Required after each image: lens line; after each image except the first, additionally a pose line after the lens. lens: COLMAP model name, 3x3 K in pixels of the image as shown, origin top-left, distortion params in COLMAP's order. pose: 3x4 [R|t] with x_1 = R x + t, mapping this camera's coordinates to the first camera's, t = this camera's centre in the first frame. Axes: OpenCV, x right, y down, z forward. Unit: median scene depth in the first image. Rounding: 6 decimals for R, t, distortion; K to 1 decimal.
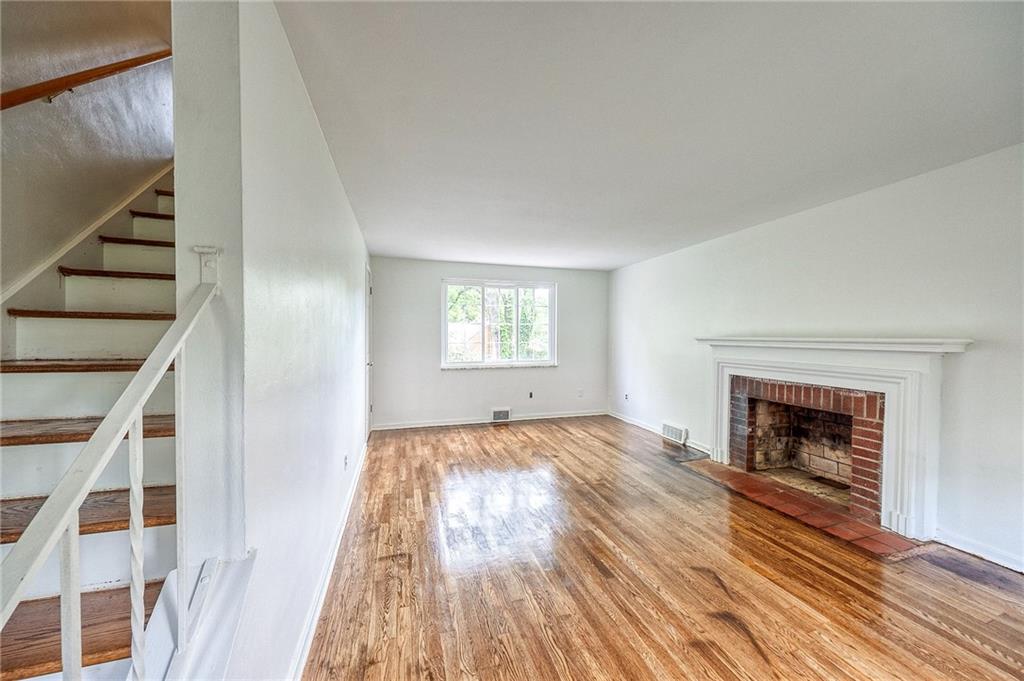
lens RADIAL K [[377.0, 0, 516.1], [0, 377.0, 341.4], [0, 0, 1]] dist [0.005101, 0.000065]
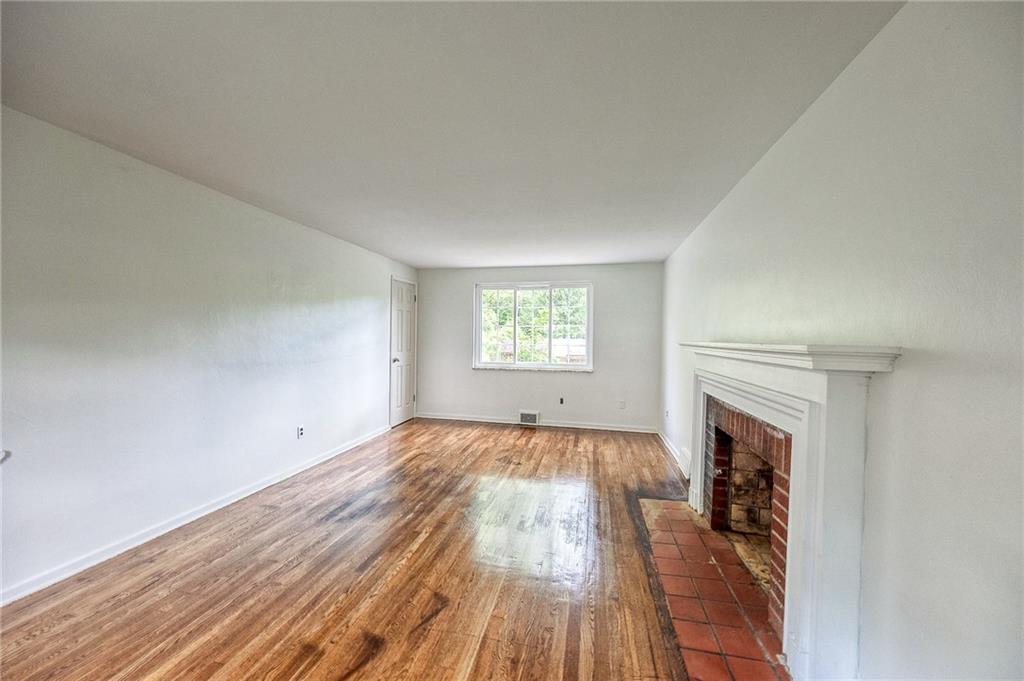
lens RADIAL K [[376.9, 0, 511.1], [0, 376.9, 340.8], [0, 0, 1]] dist [0.007896, -0.000078]
pose [[0.868095, 0.016586, -0.496120, 0.523937], [-0.022158, 0.999740, -0.005350, -0.002010], [0.495903, 0.015637, 0.868237, 0.145137]]
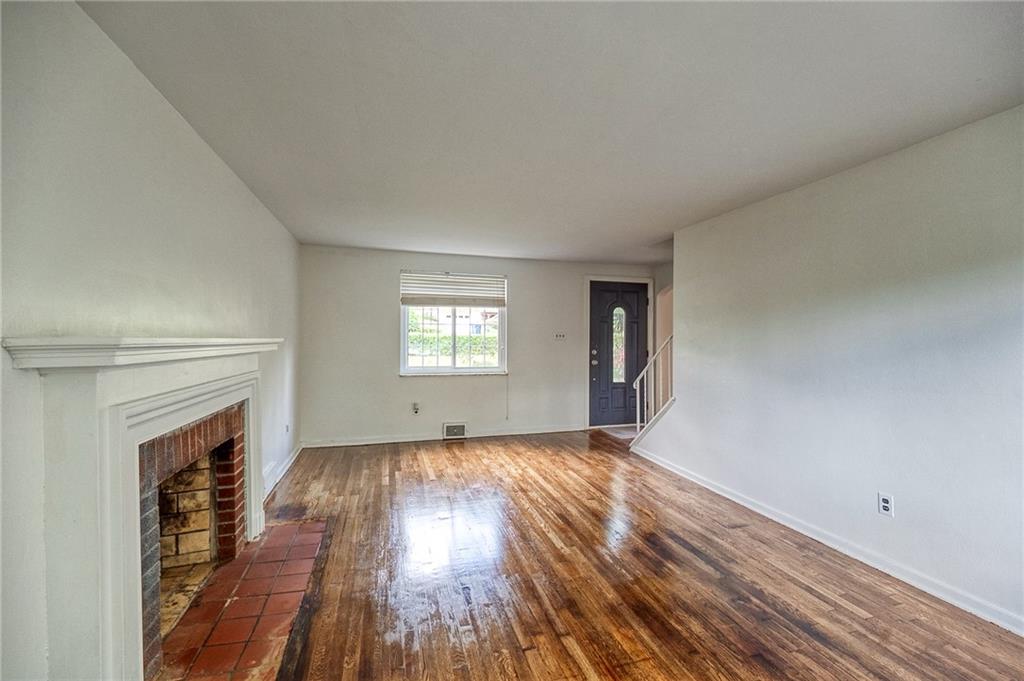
lens RADIAL K [[427.3, 0, 514.8], [0, 427.3, 341.2], [0, 0, 1]] dist [0.003540, 0.000097]
pose [[-0.999872, -0.005582, 0.014977, 0.185288], [-0.005232, 0.999713, 0.023361, -0.017991], [-0.015103, 0.023280, -0.999615, 1.204595]]
